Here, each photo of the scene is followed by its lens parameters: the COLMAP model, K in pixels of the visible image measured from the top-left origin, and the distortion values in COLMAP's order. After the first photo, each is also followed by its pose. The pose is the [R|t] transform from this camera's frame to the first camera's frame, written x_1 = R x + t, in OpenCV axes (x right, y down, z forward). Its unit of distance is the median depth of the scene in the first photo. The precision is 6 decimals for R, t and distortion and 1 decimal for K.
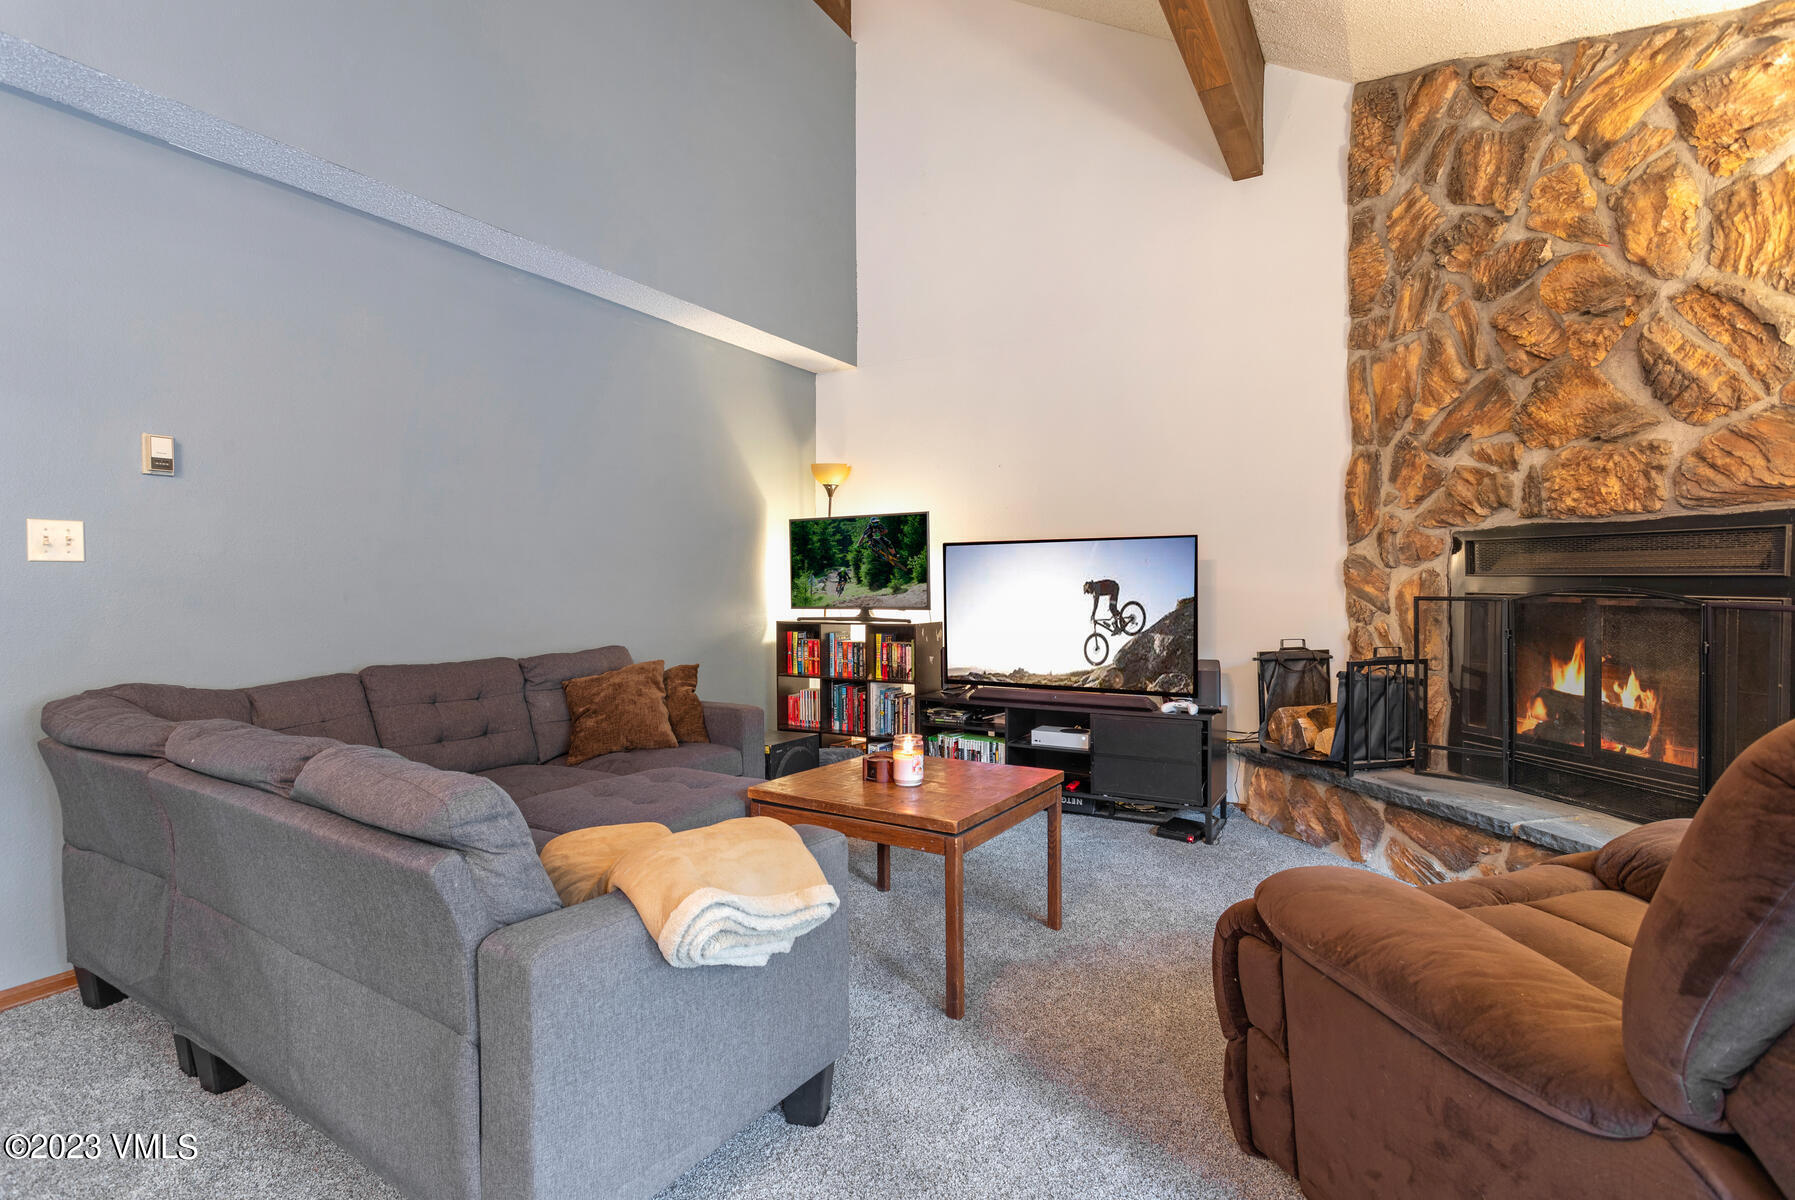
lens RADIAL K [[851.7, 0, 905.3], [0, 851.7, 593.8], [0, 0, 1]] dist [0.008937, -0.000721]
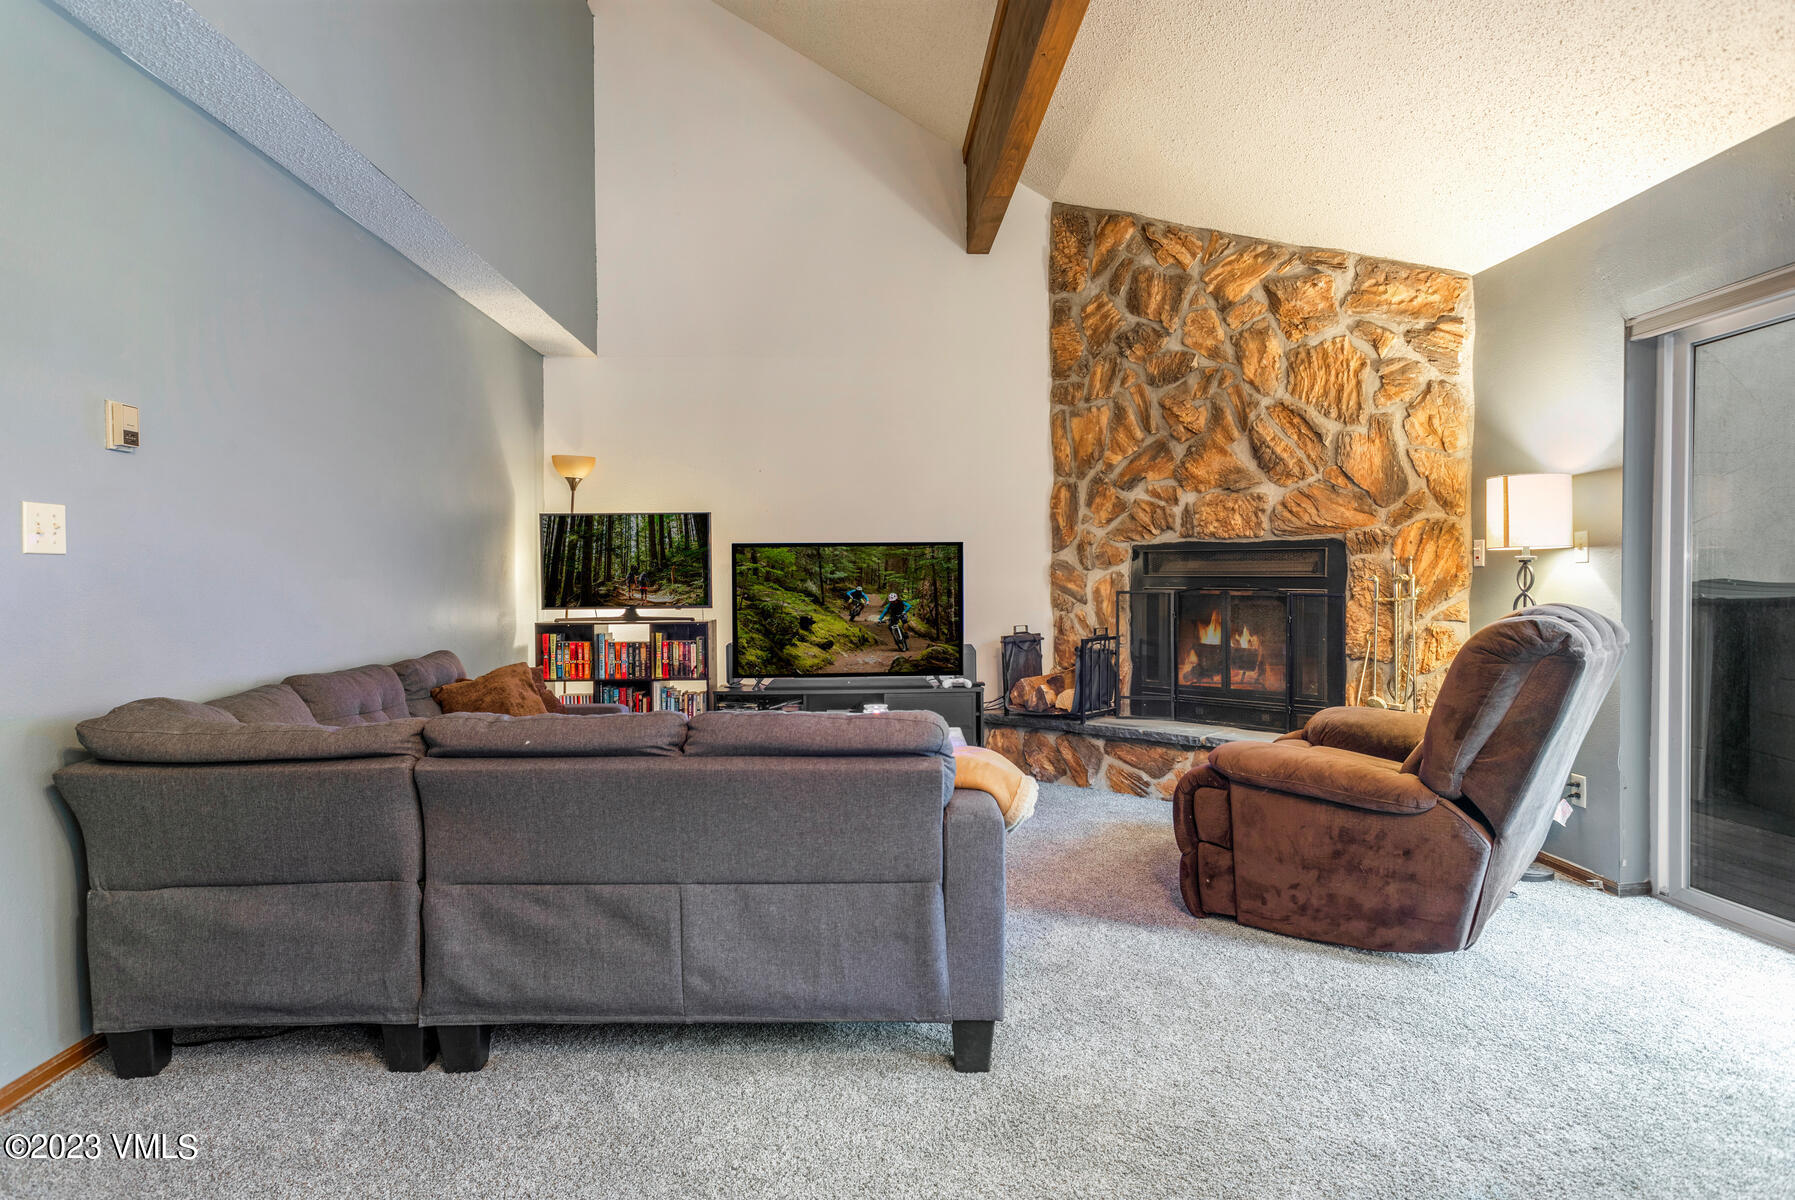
lens RADIAL K [[974.1, 0, 893.6], [0, 974.1, 592.4], [0, 0, 1]] dist [-0.001986, 0.000083]
pose [[0.846126, -0.005628, 0.532952, -0.561184], [0.007518, 0.999971, -0.001376, 0.004984], [-0.532929, 0.005171, 0.846144, -0.153373]]
